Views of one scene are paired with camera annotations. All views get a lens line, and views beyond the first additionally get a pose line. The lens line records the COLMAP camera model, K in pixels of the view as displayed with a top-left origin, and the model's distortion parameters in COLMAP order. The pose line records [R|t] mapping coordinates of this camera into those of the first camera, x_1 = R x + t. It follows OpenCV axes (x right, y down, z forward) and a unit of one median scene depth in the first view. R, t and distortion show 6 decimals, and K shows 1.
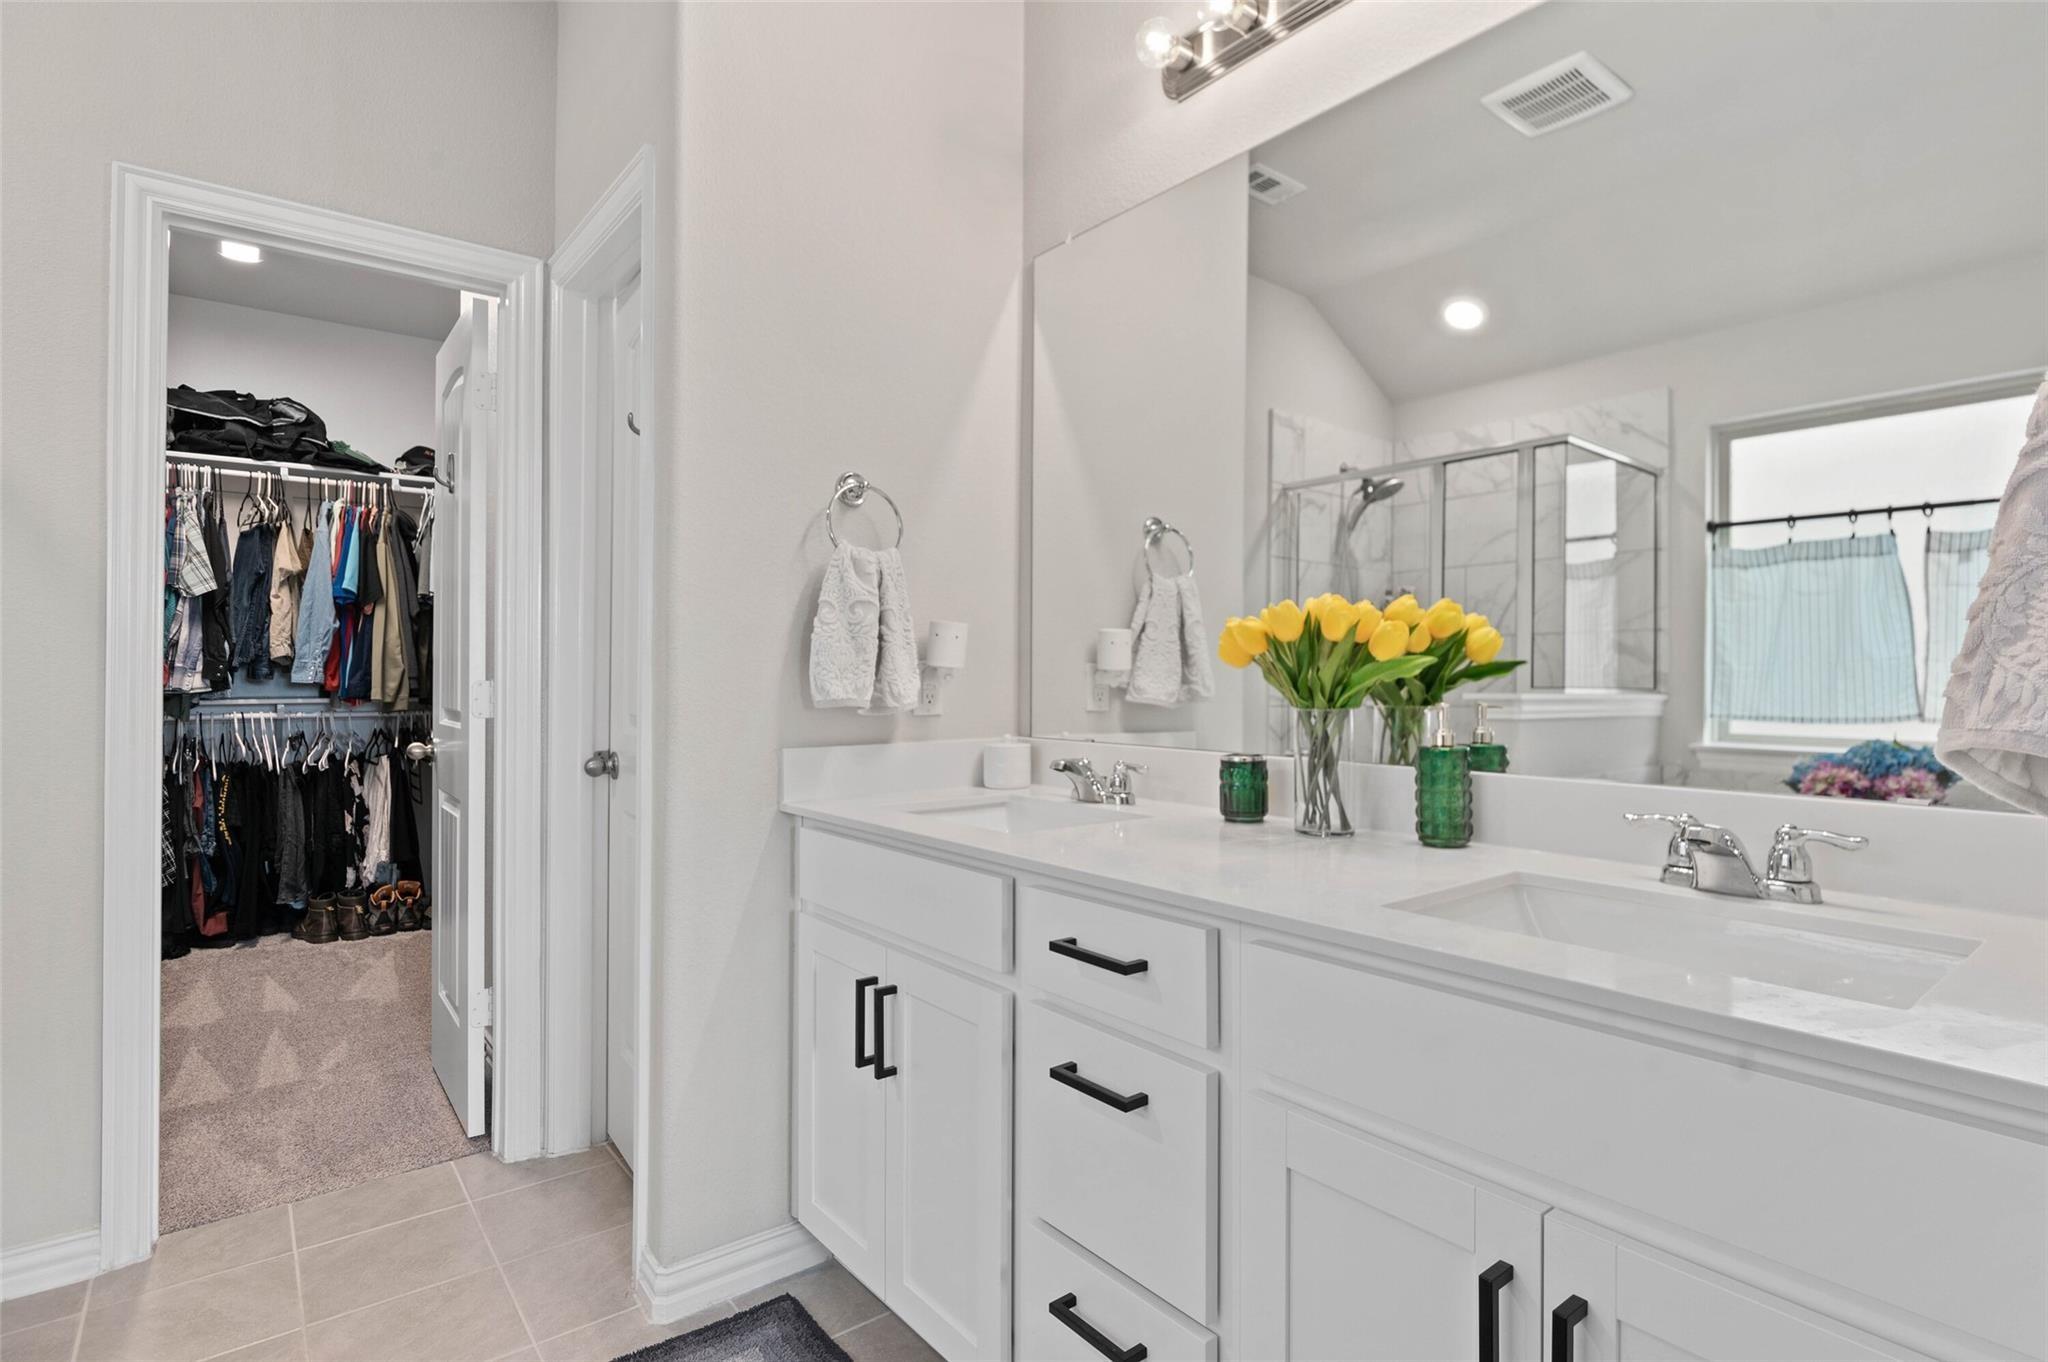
lens RADIAL K [[1018.5, 0, 1040.4], [0, 1018.5, 668.3], [0, 0, 1]] dist [0.000251, 0.000821]
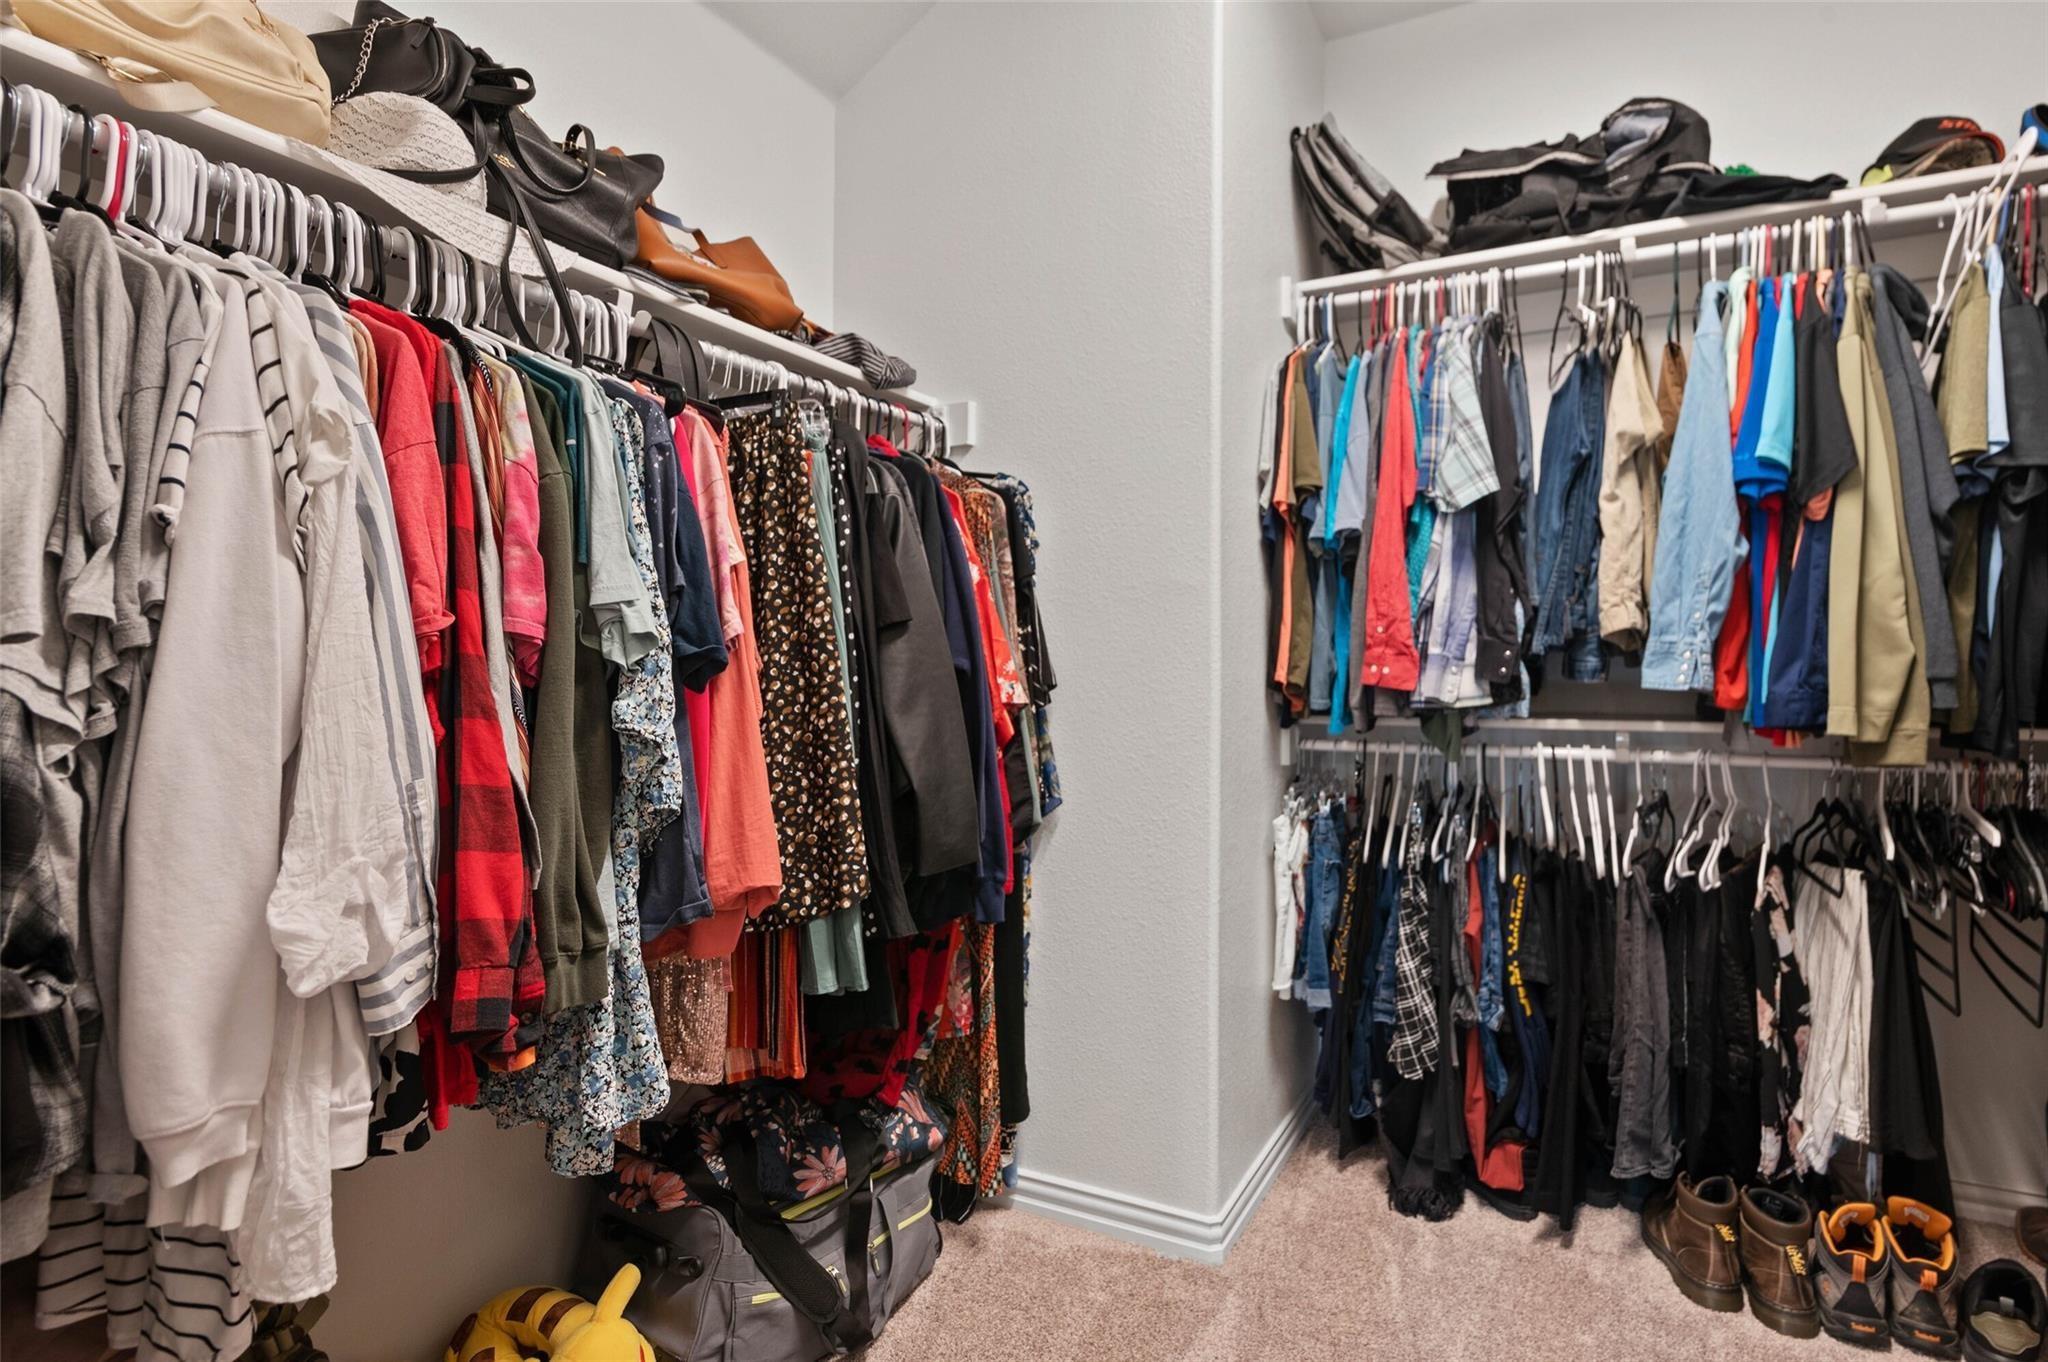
lens RADIAL K [[1082.9, 0, 1034.9], [0, 1082.9, 675.3], [0, 0, 1]] dist [-0.015614, 0.001054]
pose [[0.407686, 0.003229, -0.913116, -0.405173], [0.003332, 0.999982, 0.005024, 0.005016], [0.913116, -0.005090, 0.407668, 0.554415]]
